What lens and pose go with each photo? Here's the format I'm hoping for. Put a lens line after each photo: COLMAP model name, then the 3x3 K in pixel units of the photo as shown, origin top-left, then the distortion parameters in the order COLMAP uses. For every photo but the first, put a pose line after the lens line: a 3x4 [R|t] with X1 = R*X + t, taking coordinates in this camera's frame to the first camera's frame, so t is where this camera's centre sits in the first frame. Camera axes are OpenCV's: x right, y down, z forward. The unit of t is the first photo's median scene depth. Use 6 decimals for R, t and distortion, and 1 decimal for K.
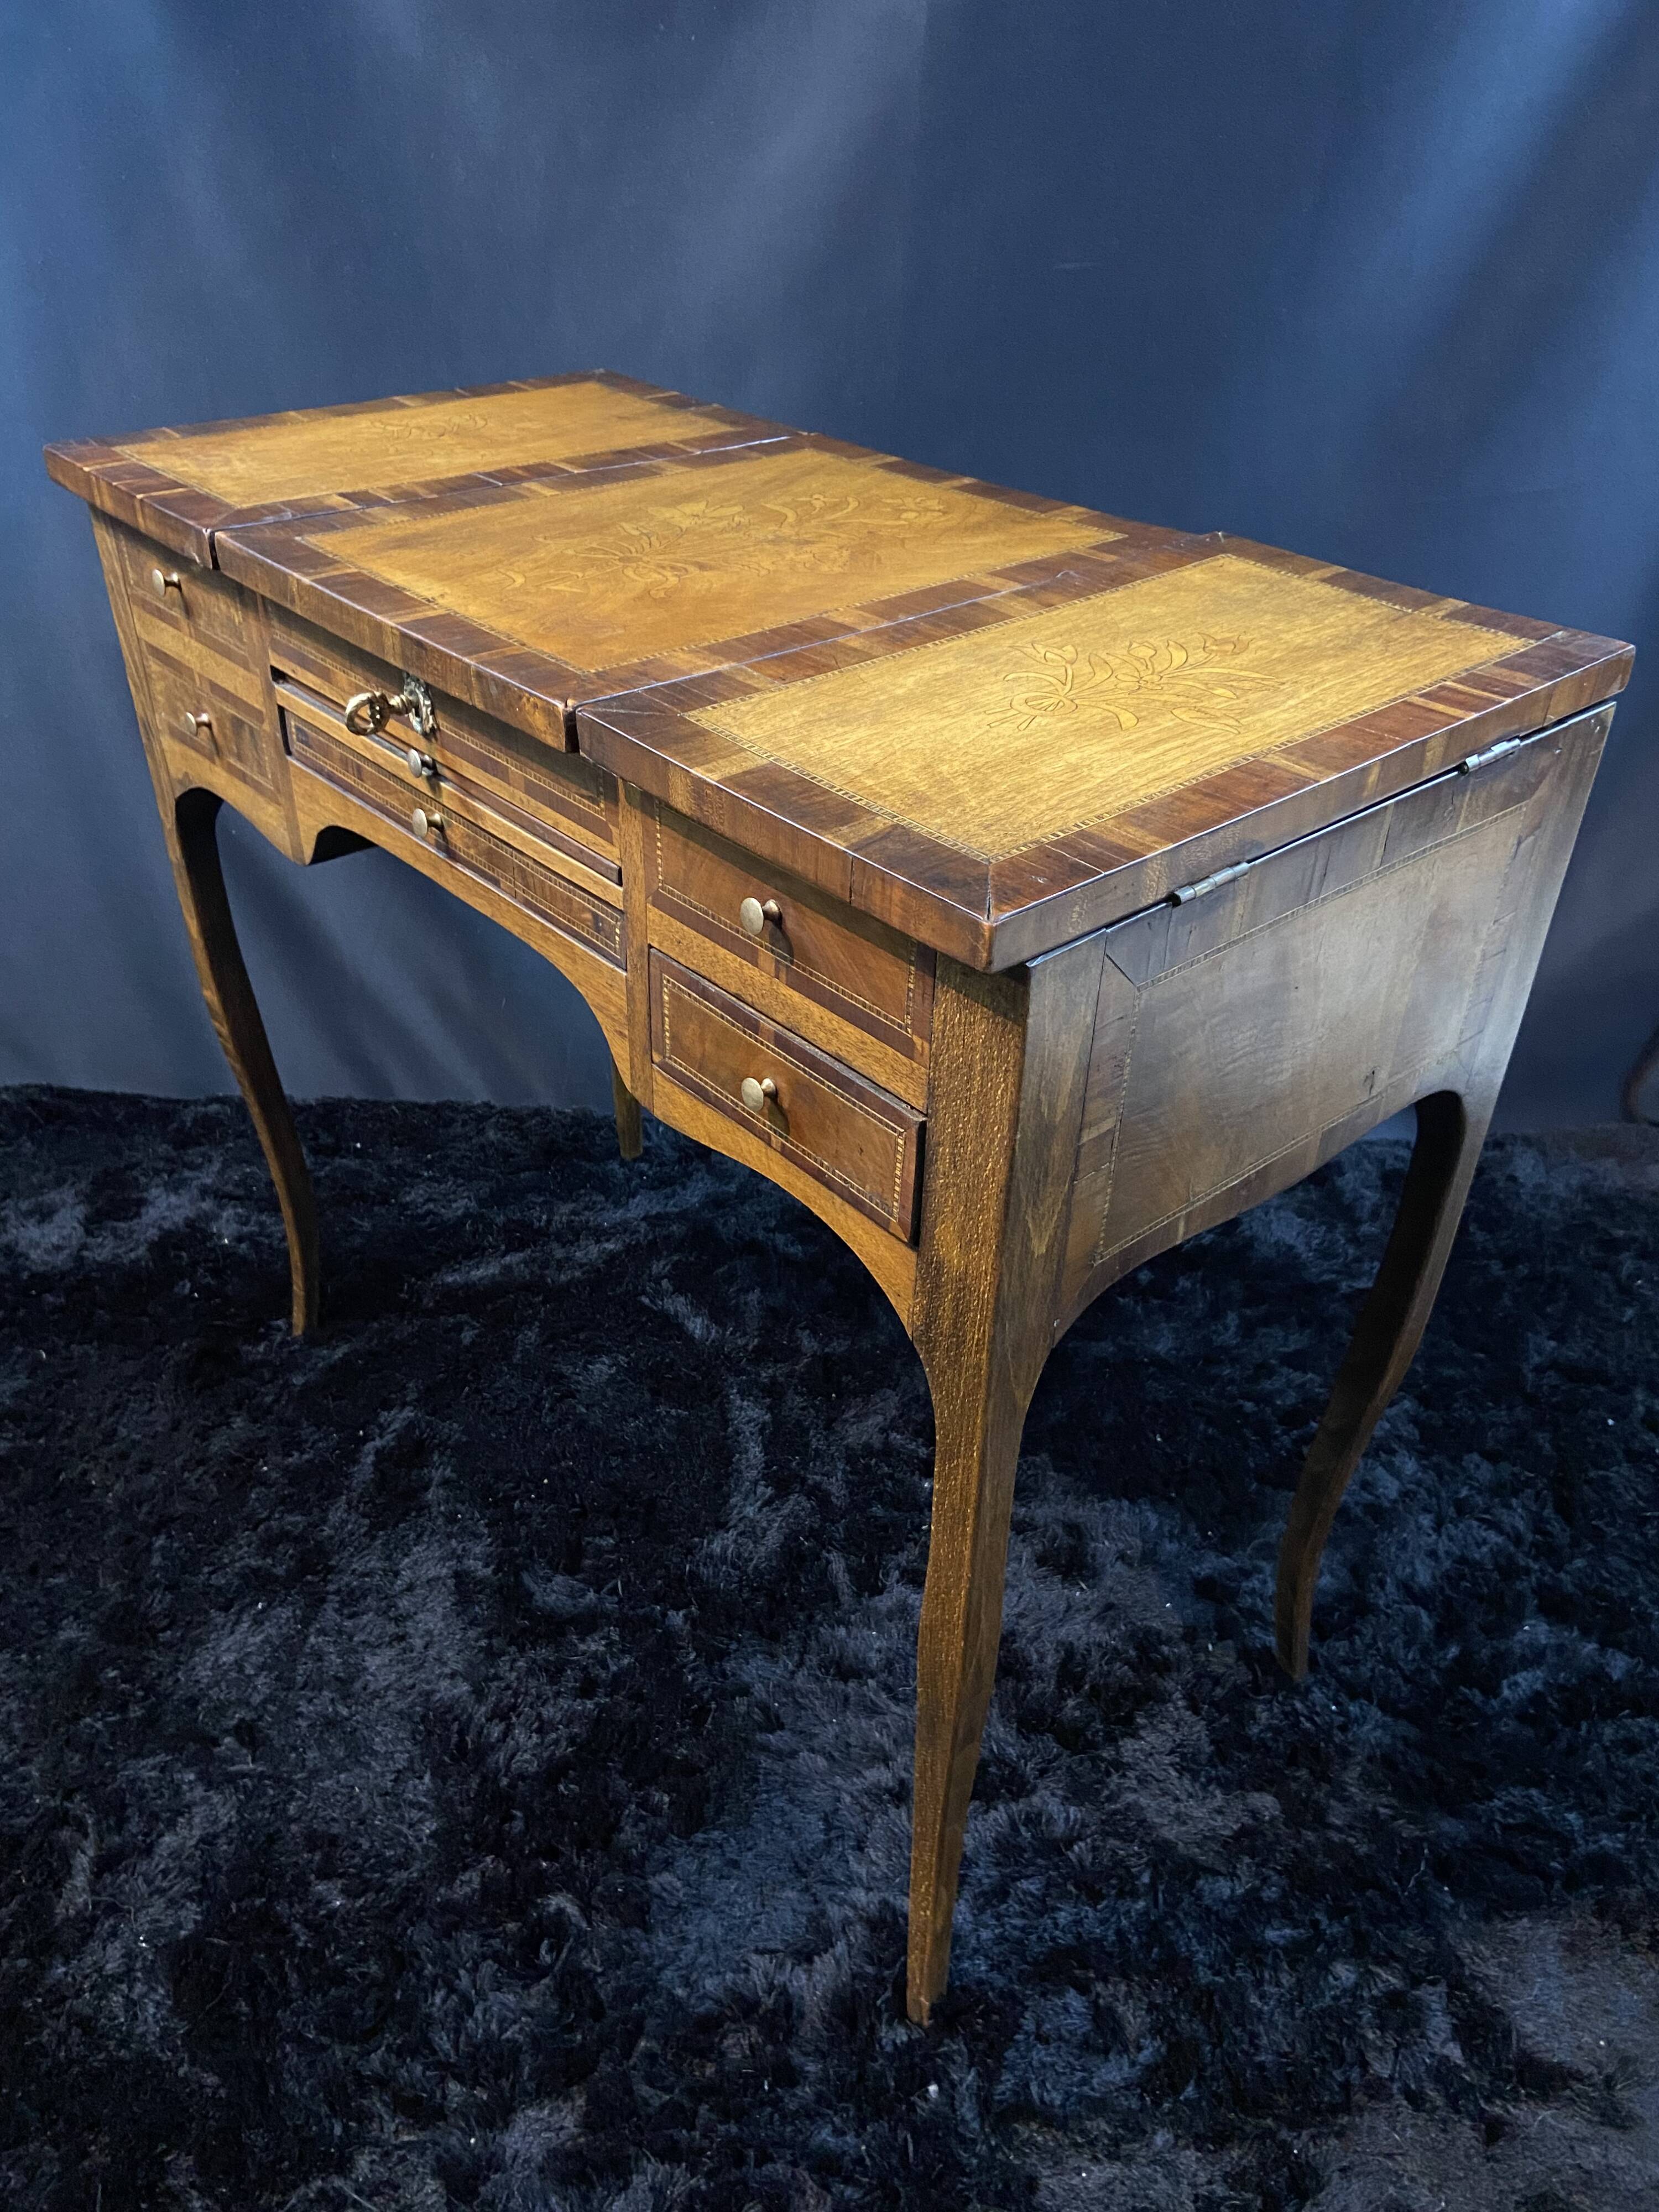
lens RADIAL K [[1663.4, 0, 815.5], [0, 1663.4, 1122.5], [0, 0, 1]] dist [0.117342, -0.152378]
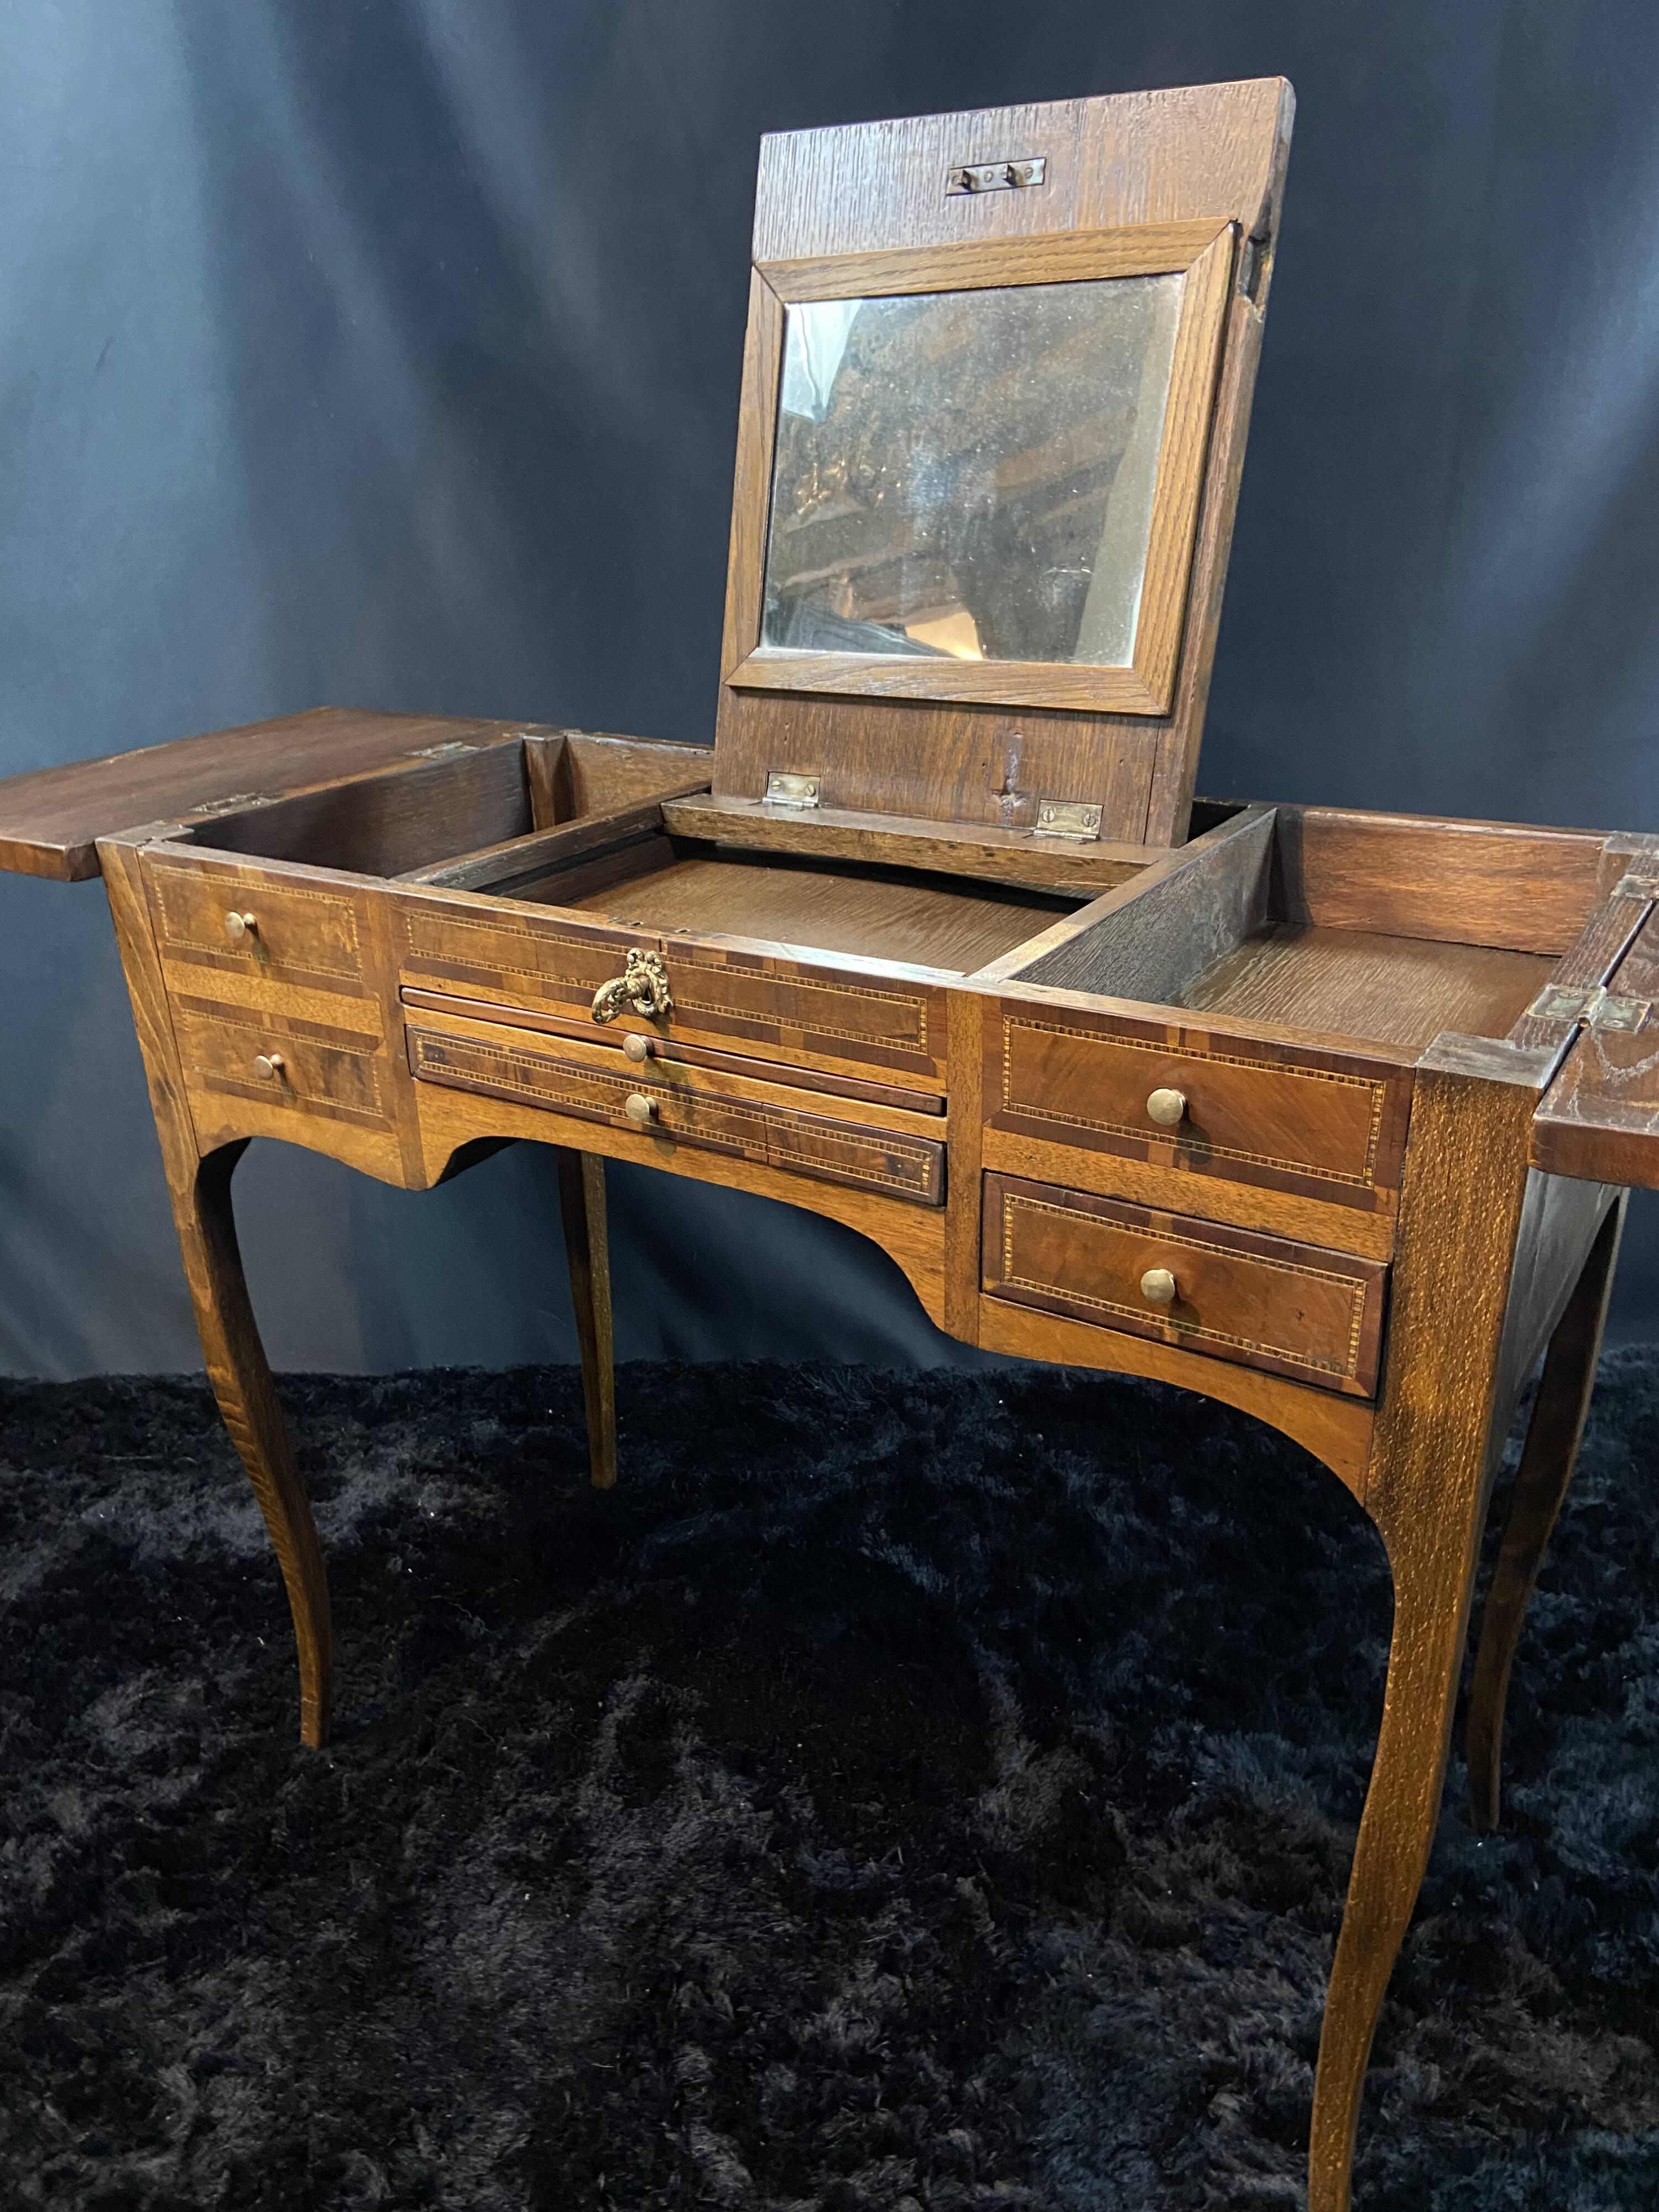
lens RADIAL K [[1663.4, 0, 842.4], [0, 1663.4, 1093.9], [0, 0, 1]] dist [0.117342, -0.152378]
pose [[0.998621, -0.050624, 0.013939, -0.132553], [0.052359, 0.980057, -0.191695, 0.036093], [-0.003956, 0.192160, 0.981356, -0.015207]]
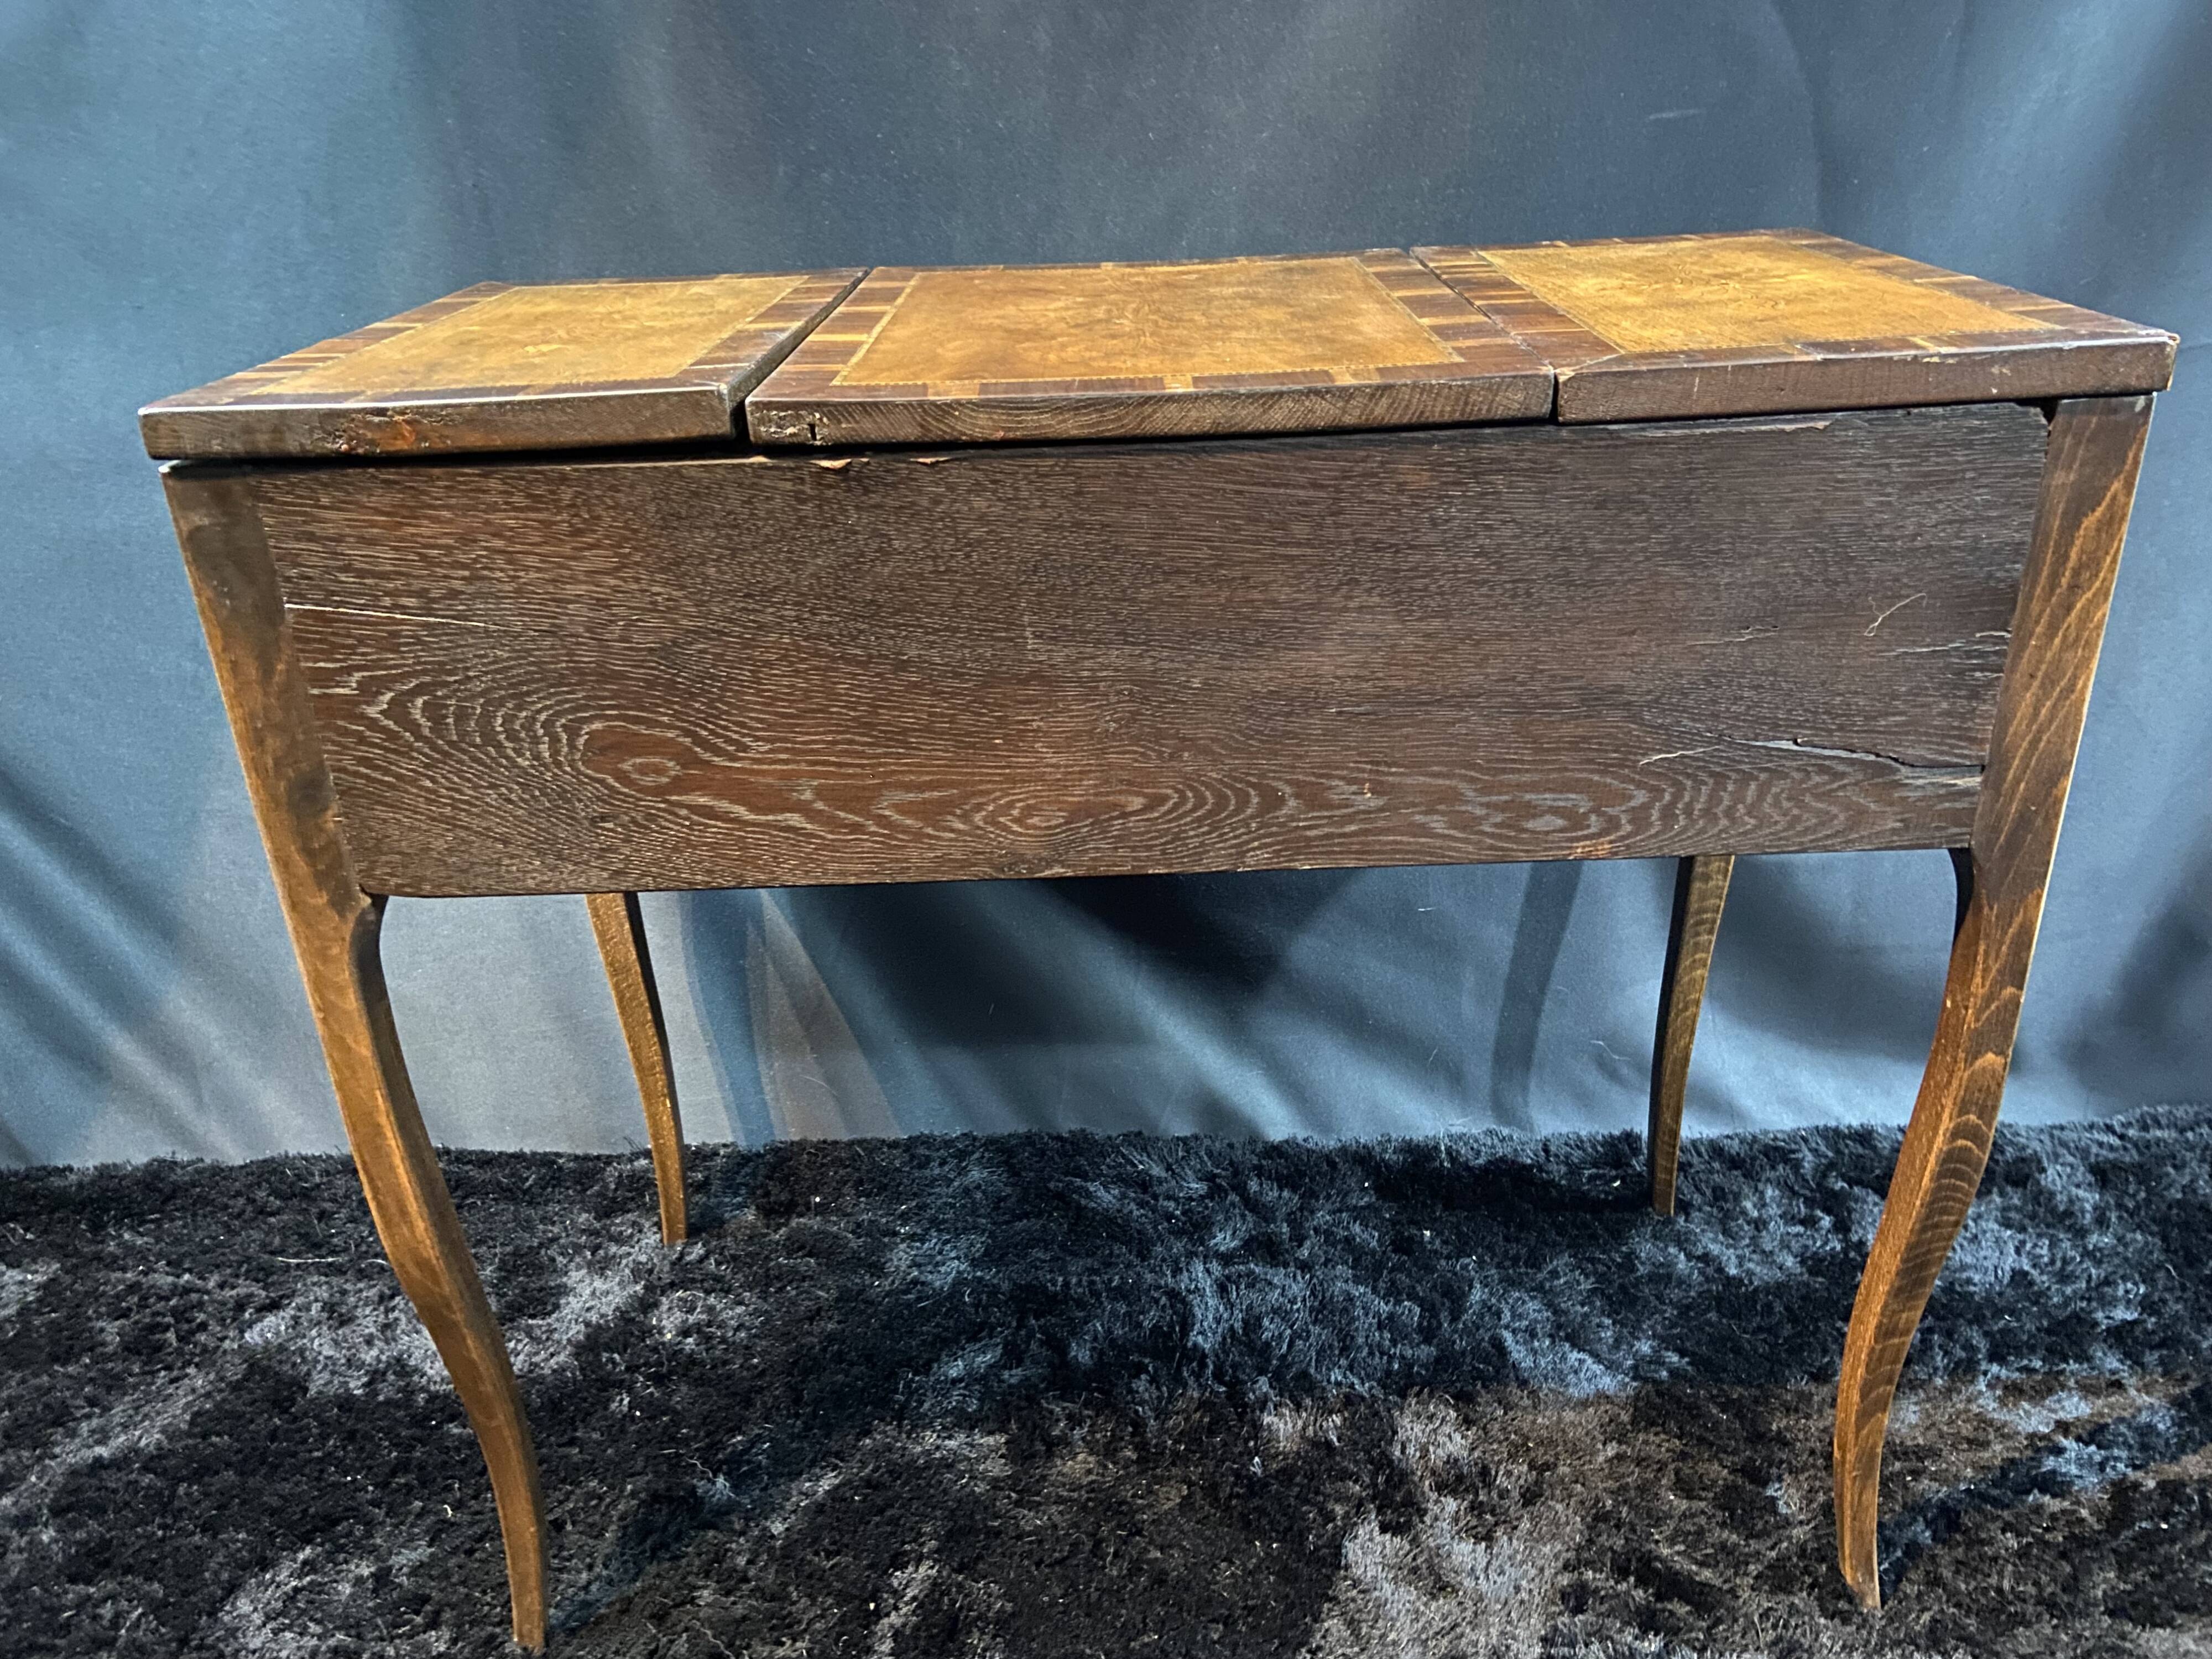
lens RADIAL K [[1663.4, 0, 1104.6], [0, 1663.4, 819.0], [0, 0, 1]] dist [0.117342, -0.152378]
pose [[0.998124, -0.060036, -0.012013, -0.142893], [0.056944, 0.982365, -0.178089, -0.018714], [0.022493, 0.177071, 0.983941, 0.210382]]
